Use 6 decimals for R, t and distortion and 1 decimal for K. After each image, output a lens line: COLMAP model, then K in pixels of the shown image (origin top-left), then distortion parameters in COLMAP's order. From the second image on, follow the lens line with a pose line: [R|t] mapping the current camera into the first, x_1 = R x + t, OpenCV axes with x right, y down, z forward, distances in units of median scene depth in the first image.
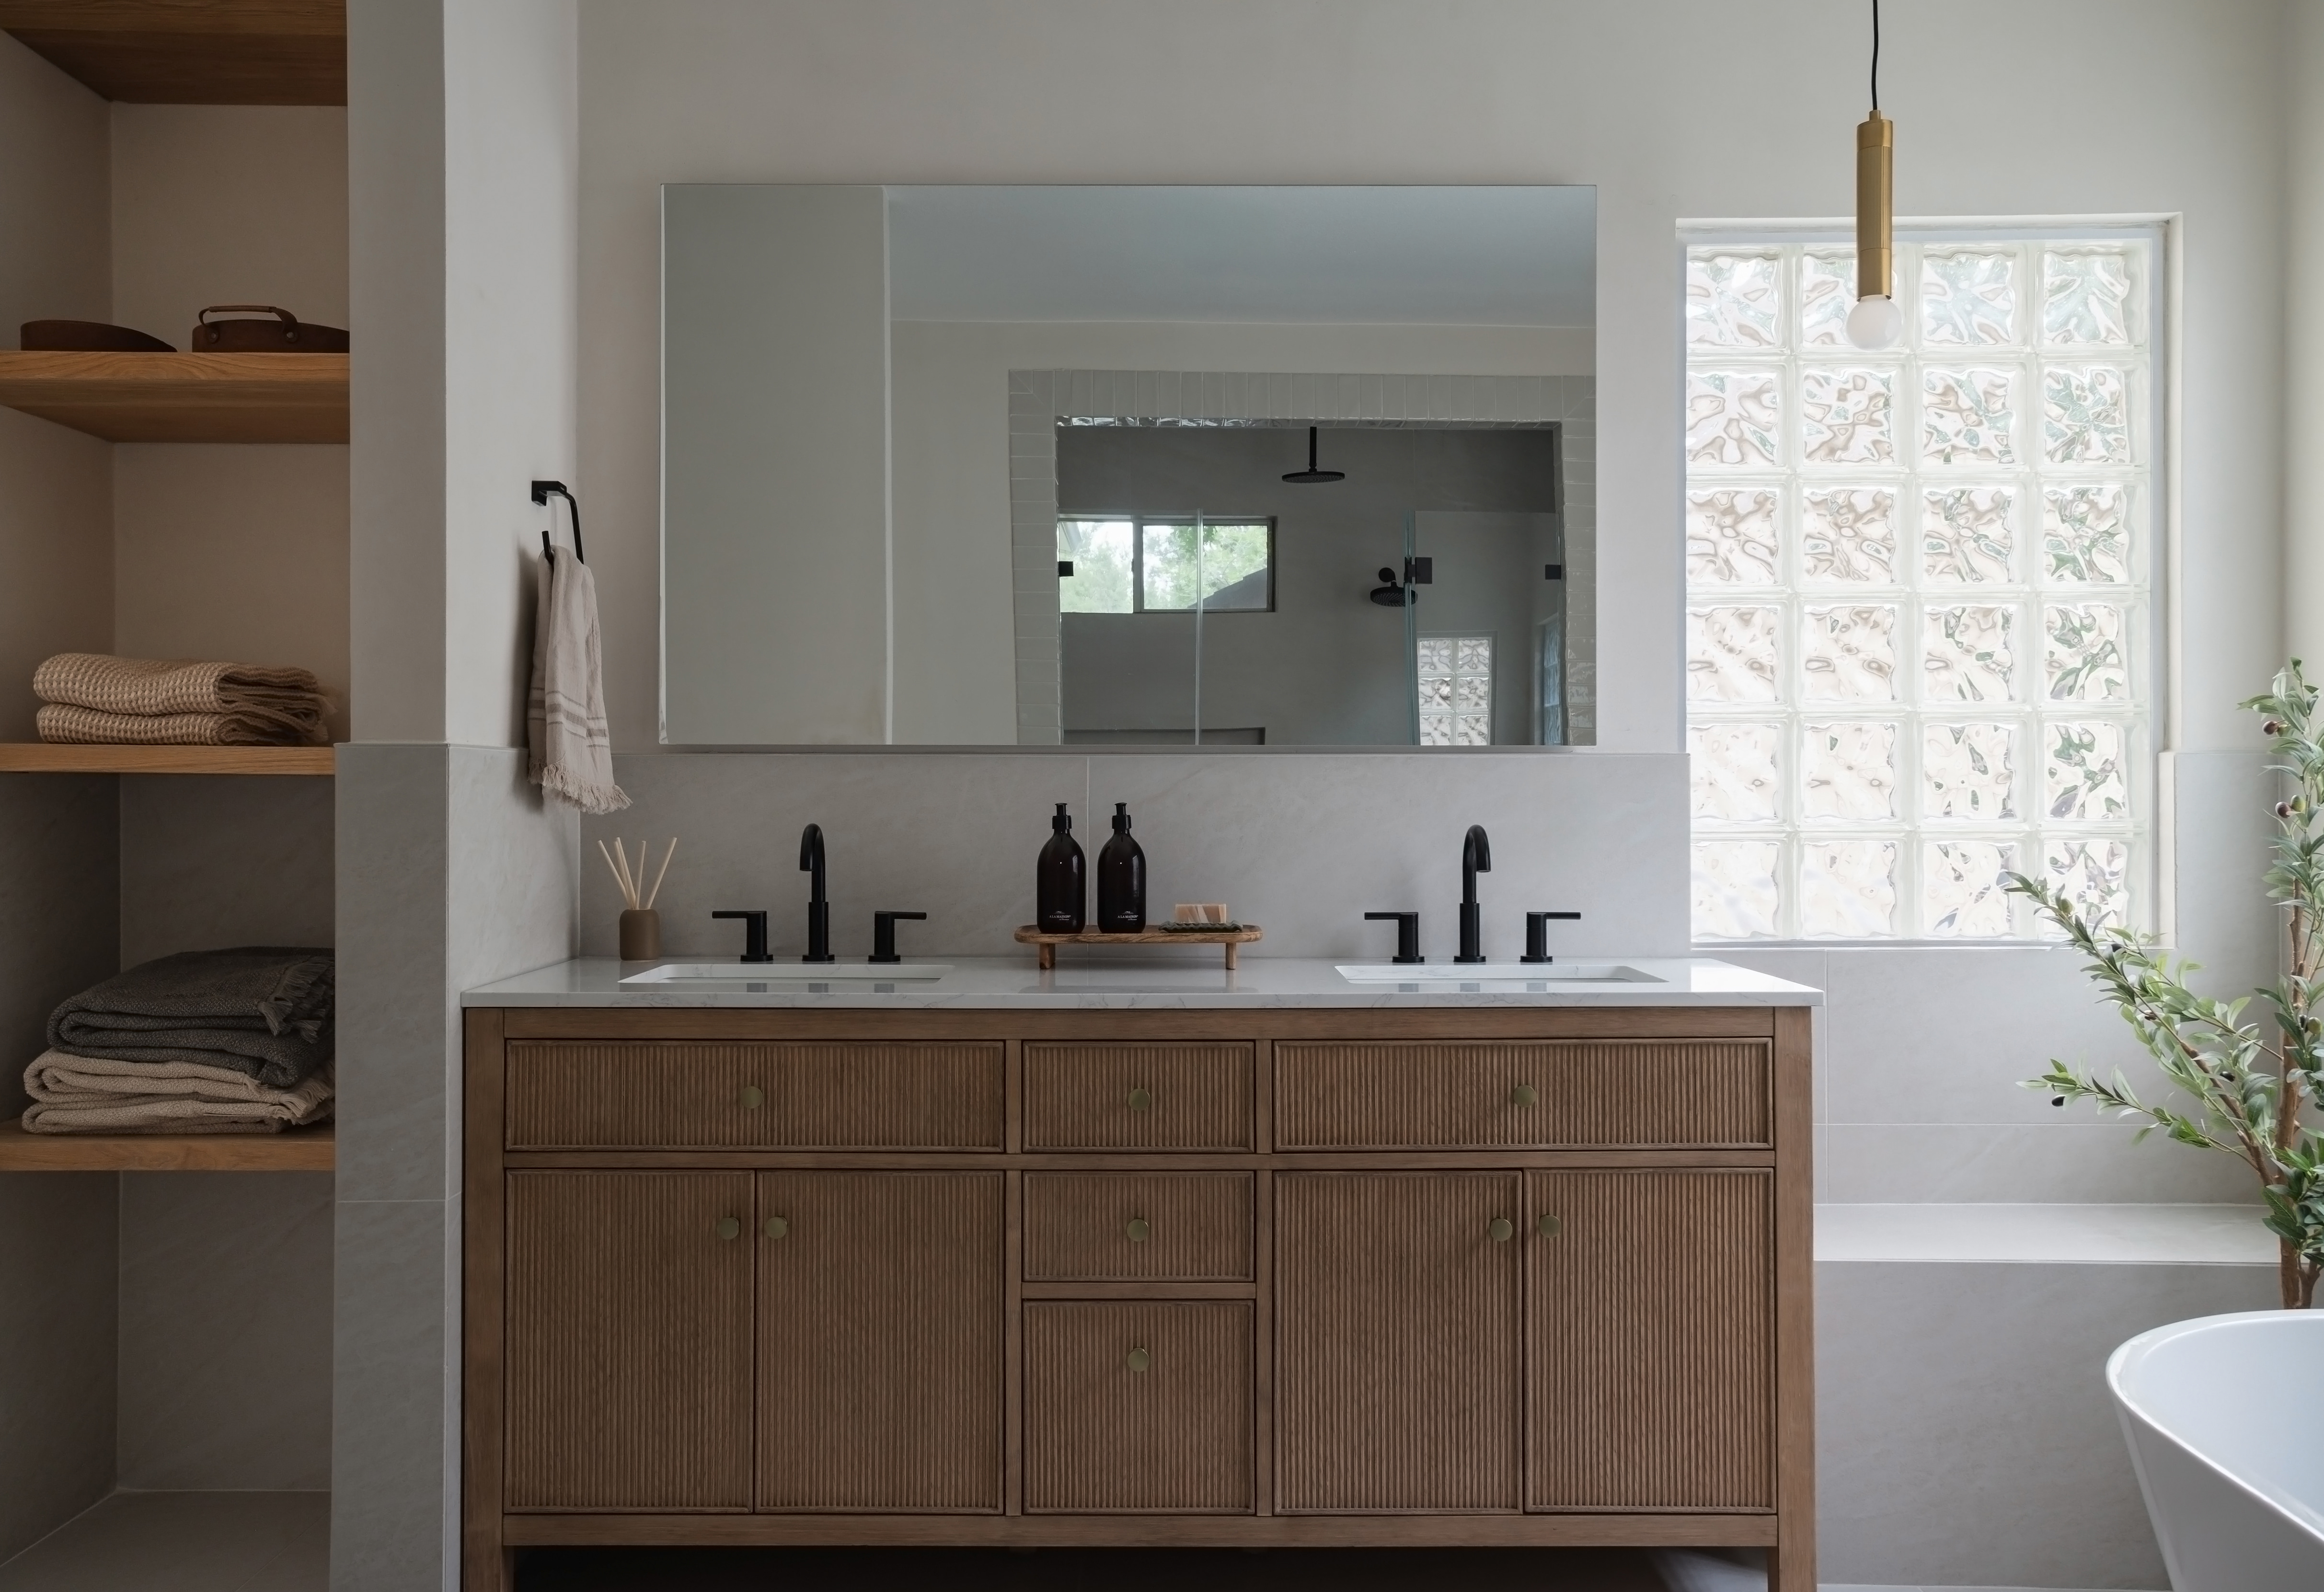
lens RADIAL K [[1721.7, 0, 1156.6], [0, 1721.7, 797.2], [0, 0, 1]] dist [-0.008473, 0.033309]
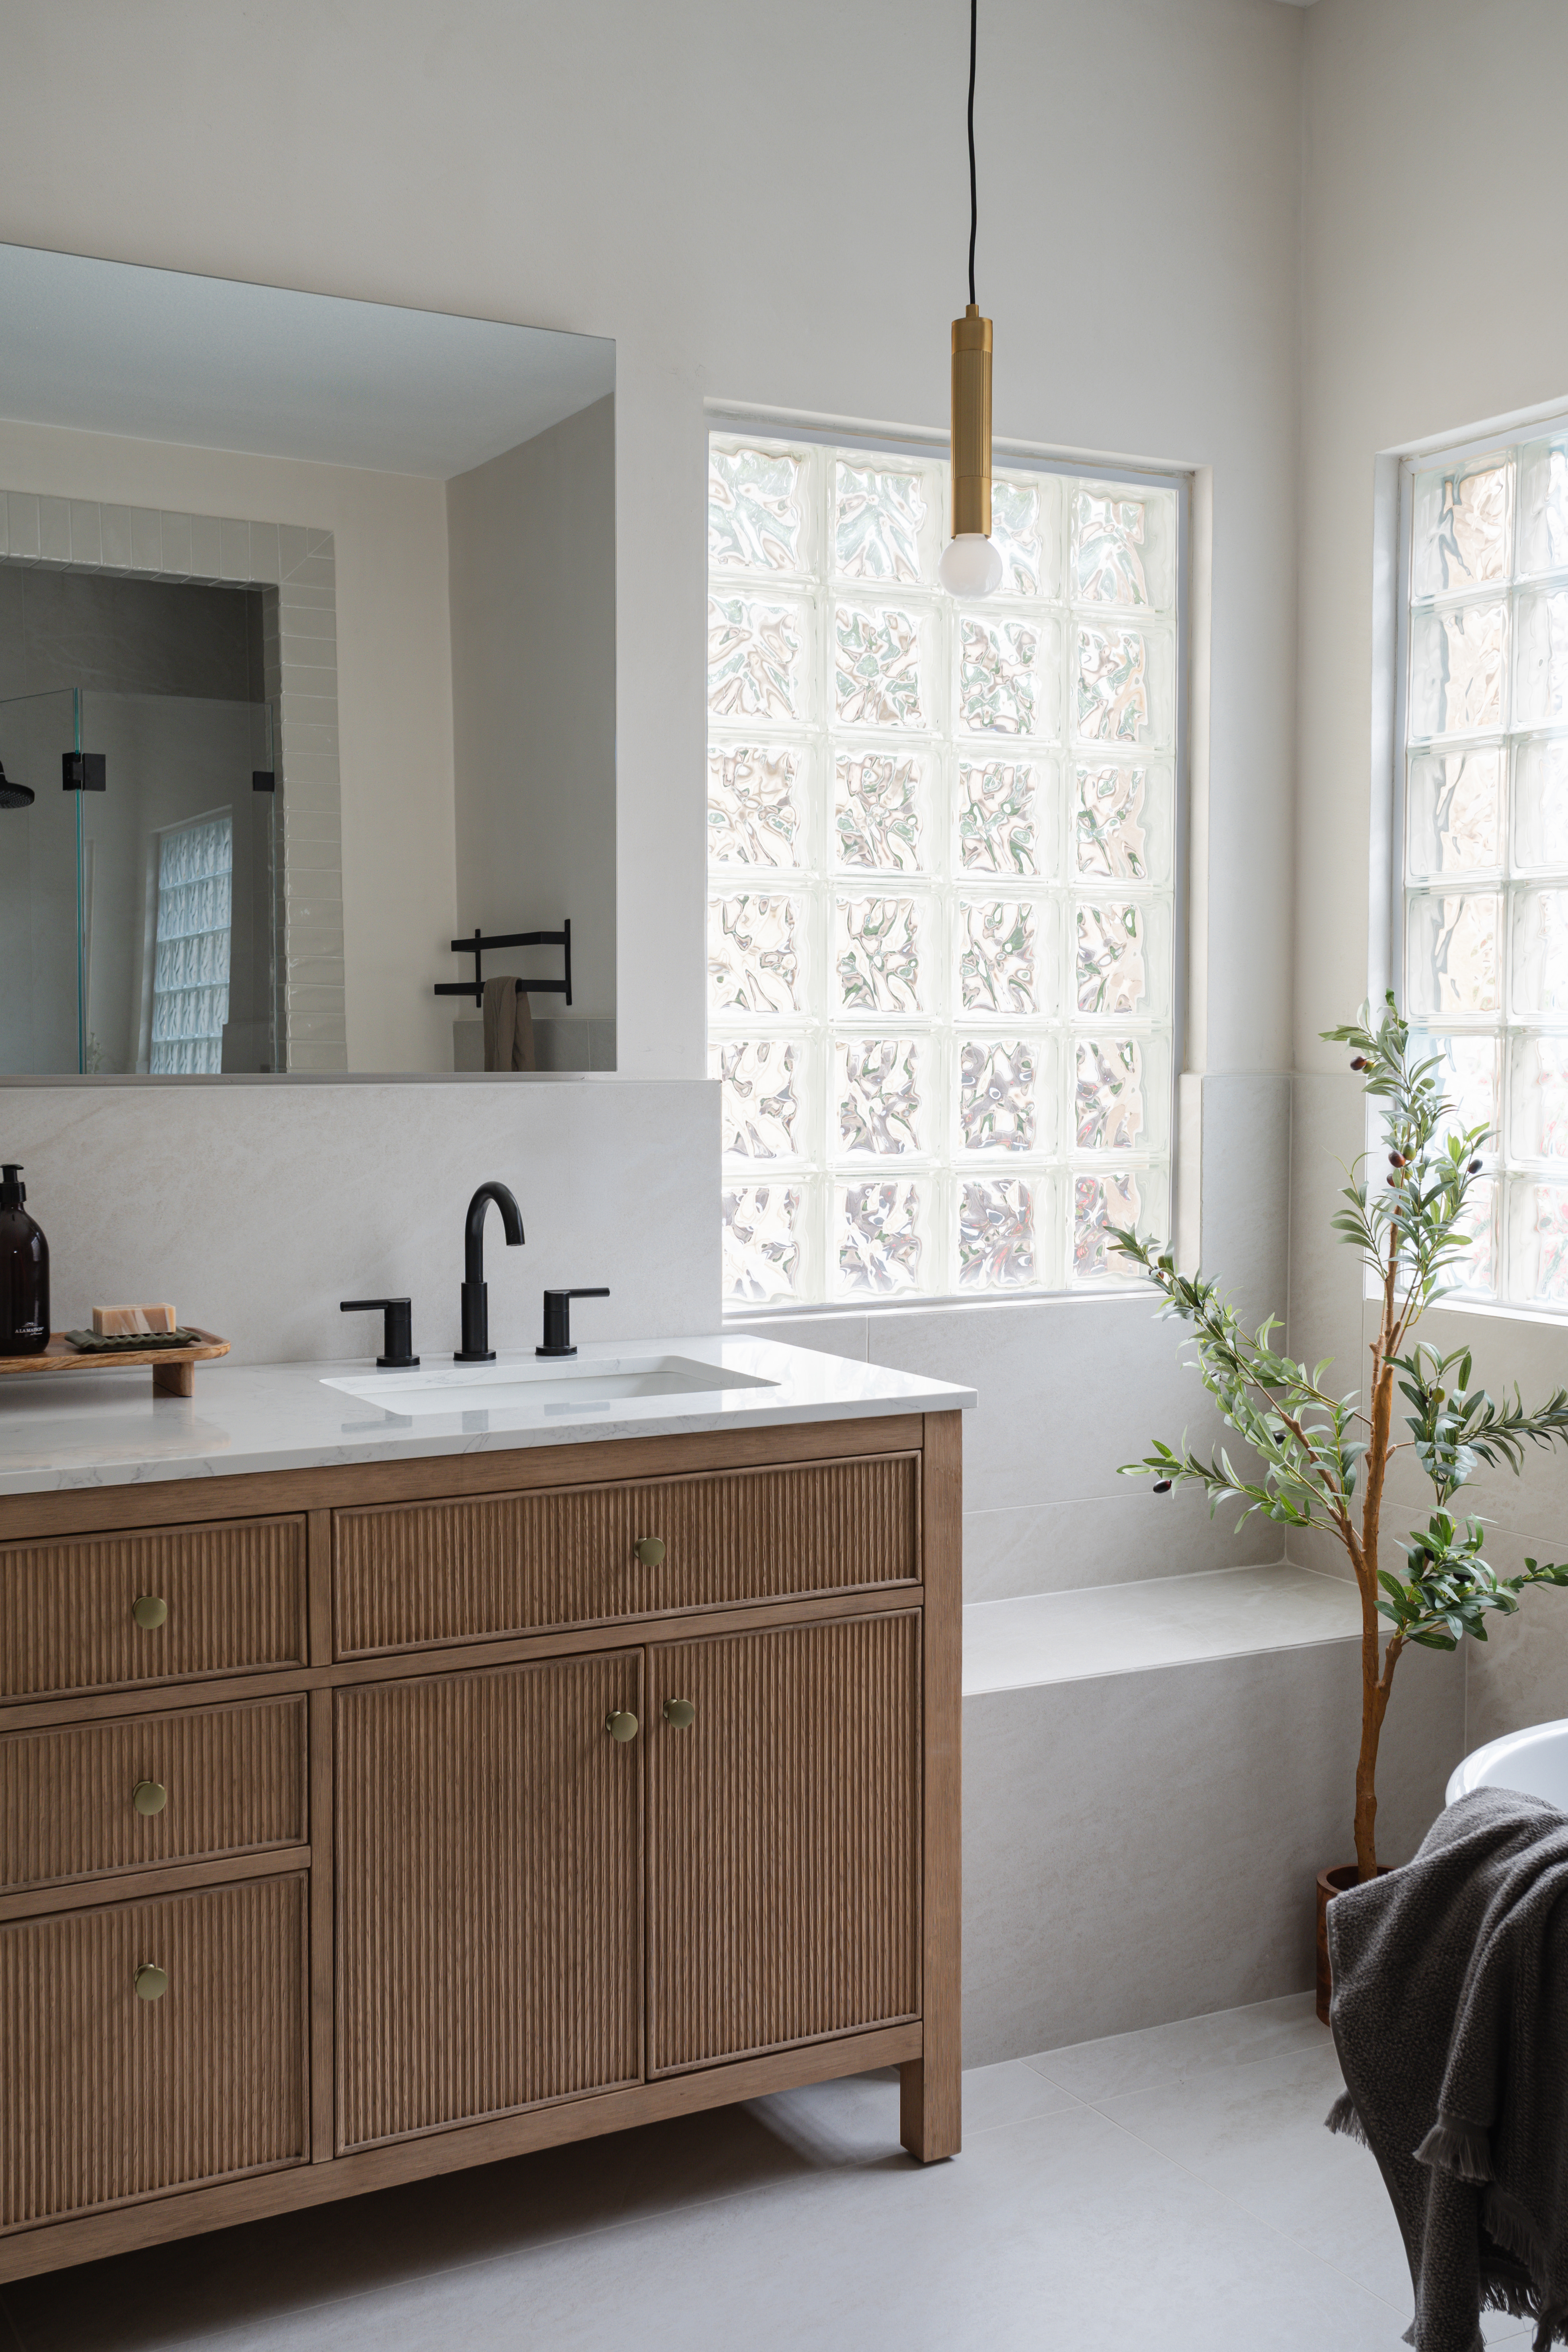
lens RADIAL K [[2207.8, 0, 781.0], [0, 2207.8, 1181.0], [0, 0, 1]] dist [0.040430, 0.000000]
pose [[0.899661, -0.023046, 0.435980, -0.159879], [0.001978, 0.998811, 0.048716, -0.040292], [-0.436585, -0.042966, 0.898637, 0.085733]]
